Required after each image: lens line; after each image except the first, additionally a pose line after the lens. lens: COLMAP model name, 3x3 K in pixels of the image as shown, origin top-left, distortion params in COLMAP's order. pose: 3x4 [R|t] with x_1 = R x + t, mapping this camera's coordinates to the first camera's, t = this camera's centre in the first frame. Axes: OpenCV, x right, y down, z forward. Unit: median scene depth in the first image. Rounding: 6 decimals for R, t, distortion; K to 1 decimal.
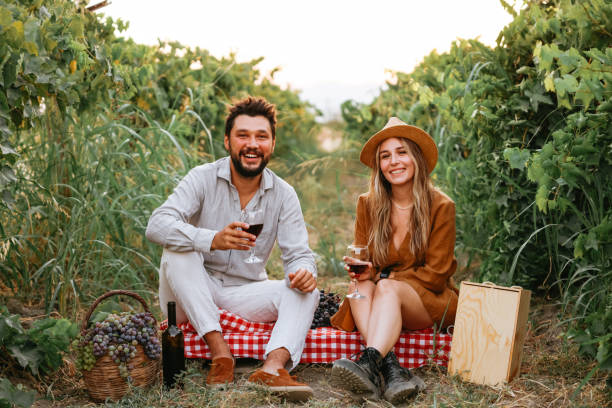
lens RADIAL K [[1011.8, 0, 306.0], [0, 1011.8, 204.0], [0, 0, 1]] dist [-0.007838, 0.035101]
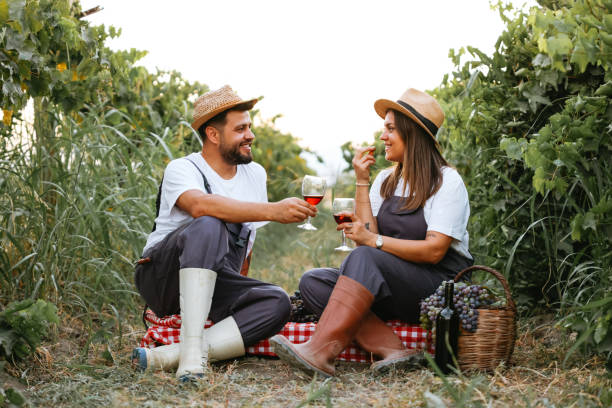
lens RADIAL K [[1028.5, 0, 306.0], [0, 1028.5, 204.0], [0, 0, 1]] dist [-0.000020, -0.124874]
pose [[0.999941, 0.010888, -0.000599, 0.008334], [-0.010904, 0.998761, -0.048548, 0.045363], [0.000069, 0.048552, 0.998821, 0.014424]]
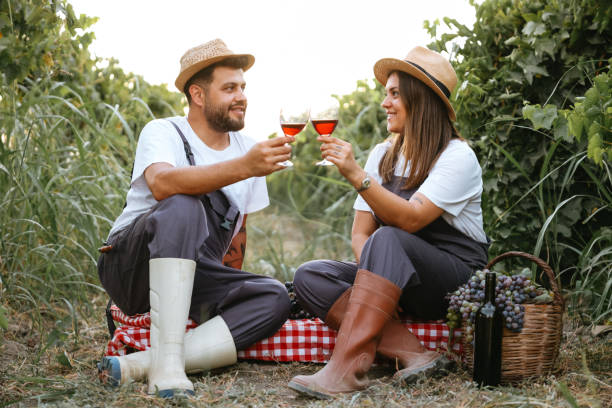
lens RADIAL K [[944.1, 0, 306.0], [0, 944.1, 204.0], [0, 0, 1]] dist [-0.007665, 0.033041]
pose [[0.996460, 0.007927, 0.083694, -0.038709], [-0.004852, 0.999308, -0.036882, 0.045158], [-0.083928, 0.036346, 0.995809, 0.181714]]
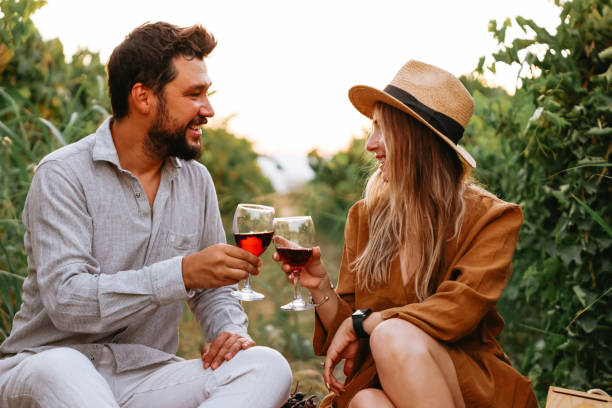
lens RADIAL K [[1147.5, 0, 305.4], [0, 1147.5, 206.2], [0, 0, 1]] dist [-0.025557, 0.172578]
pose [[0.998090, 0.048931, 0.037716, -0.001467], [-0.046667, 0.997182, -0.058747, 0.016684], [-0.040485, 0.056875, 0.997560, 0.285784]]
